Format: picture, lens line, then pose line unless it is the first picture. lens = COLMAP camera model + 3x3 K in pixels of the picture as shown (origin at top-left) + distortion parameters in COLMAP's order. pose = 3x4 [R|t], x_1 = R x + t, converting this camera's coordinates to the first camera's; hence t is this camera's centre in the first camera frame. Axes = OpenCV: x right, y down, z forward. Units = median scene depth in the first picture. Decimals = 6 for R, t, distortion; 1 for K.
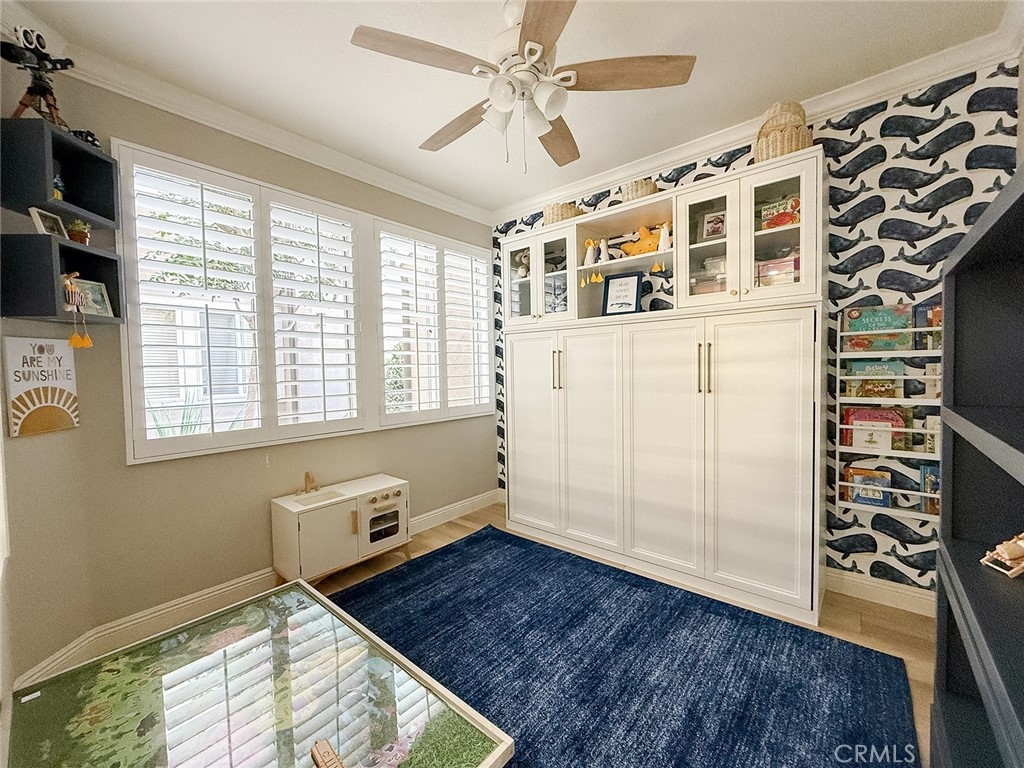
lens RADIAL K [[414.2, 0, 505.0], [0, 414.2, 385.5], [0, 0, 1]] dist [-0.003425, -0.000357]
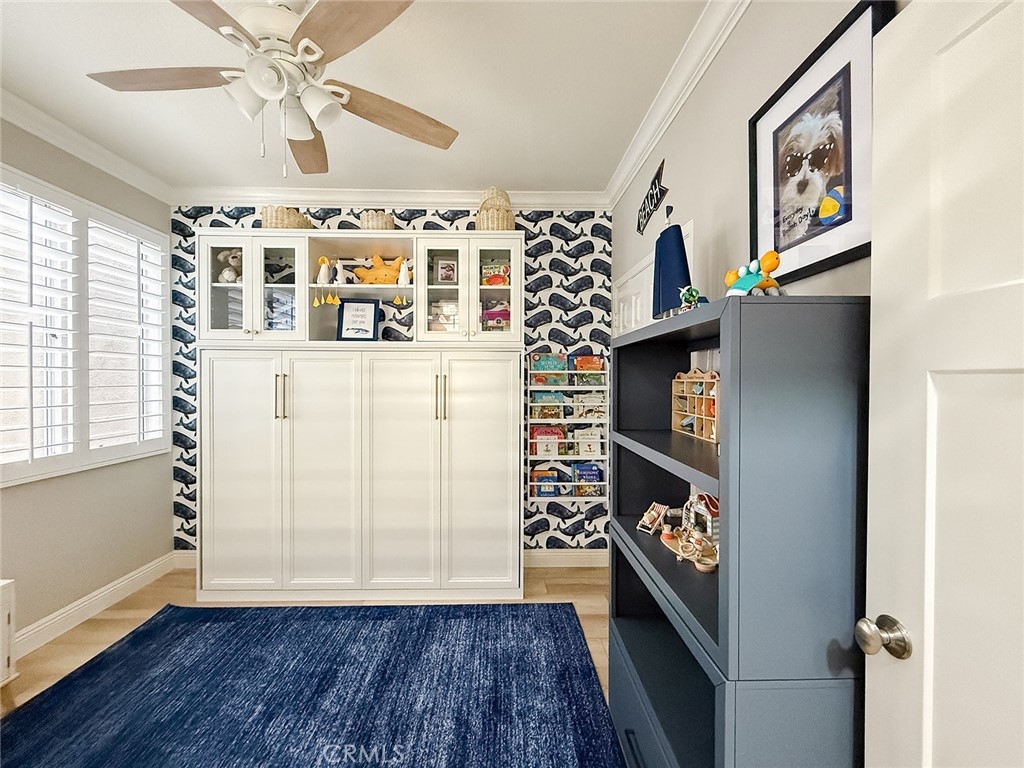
lens RADIAL K [[414.2, 0, 508.8], [0, 414.2, 384.1], [0, 0, 1]] dist [-0.003425, -0.000357]
pose [[0.736376, 0.013211, 0.676443, -0.137714], [0.011558, 0.999418, -0.032101, -0.039289], [-0.676474, 0.031456, 0.735795, 0.053890]]
